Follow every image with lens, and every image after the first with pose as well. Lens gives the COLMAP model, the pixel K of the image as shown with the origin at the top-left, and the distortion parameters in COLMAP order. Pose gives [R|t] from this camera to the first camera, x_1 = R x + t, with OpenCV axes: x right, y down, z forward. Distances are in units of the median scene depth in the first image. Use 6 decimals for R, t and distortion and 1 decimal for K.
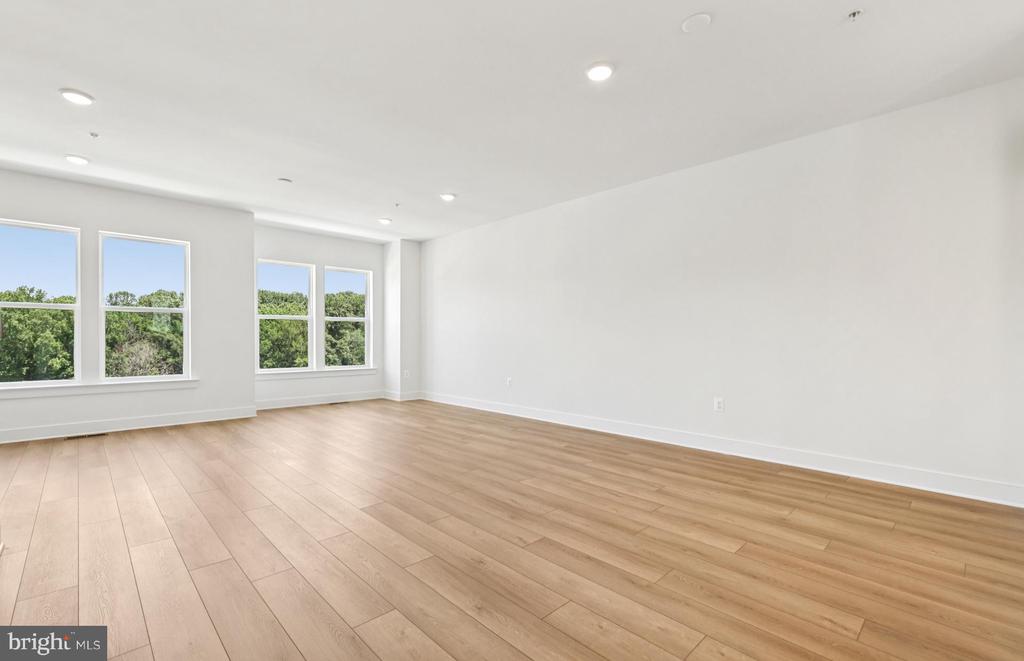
lens RADIAL K [[447.7, 0, 512.1], [0, 447.7, 332.9], [0, 0, 1]] dist [-0.007812, -0.000778]
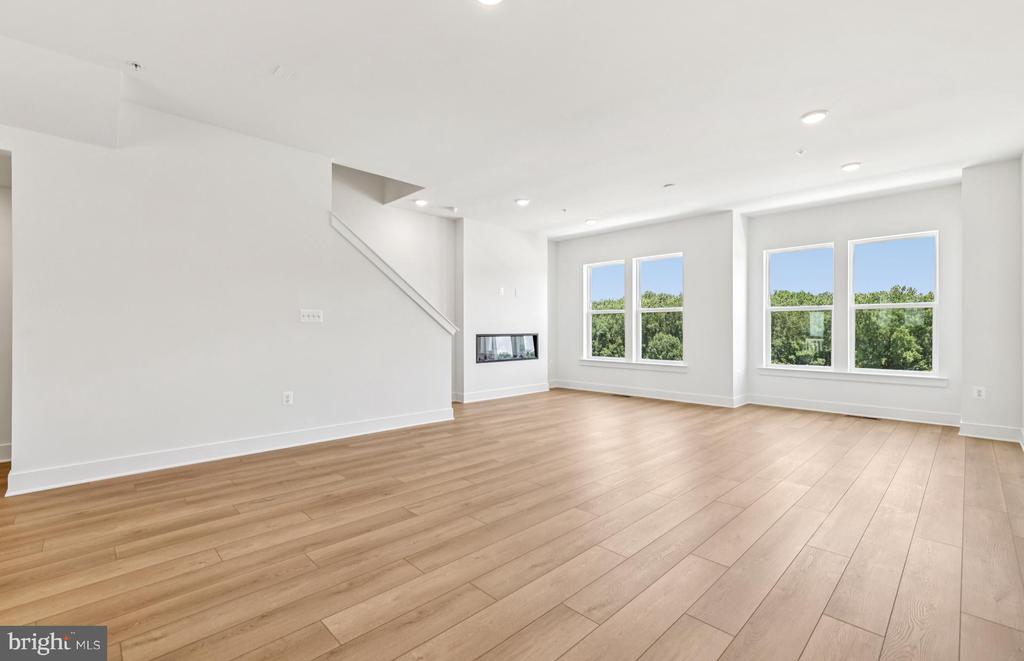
lens RADIAL K [[447.7, 0, 510.5], [0, 447.7, 332.3], [0, 0, 1]] dist [-0.007812, -0.000778]
pose [[-0.000363, 0.000766, -1.000000, 0.989778], [0.010978, 0.999939, 0.000762, 0.014679], [0.999940, -0.010978, -0.000371, 1.056252]]
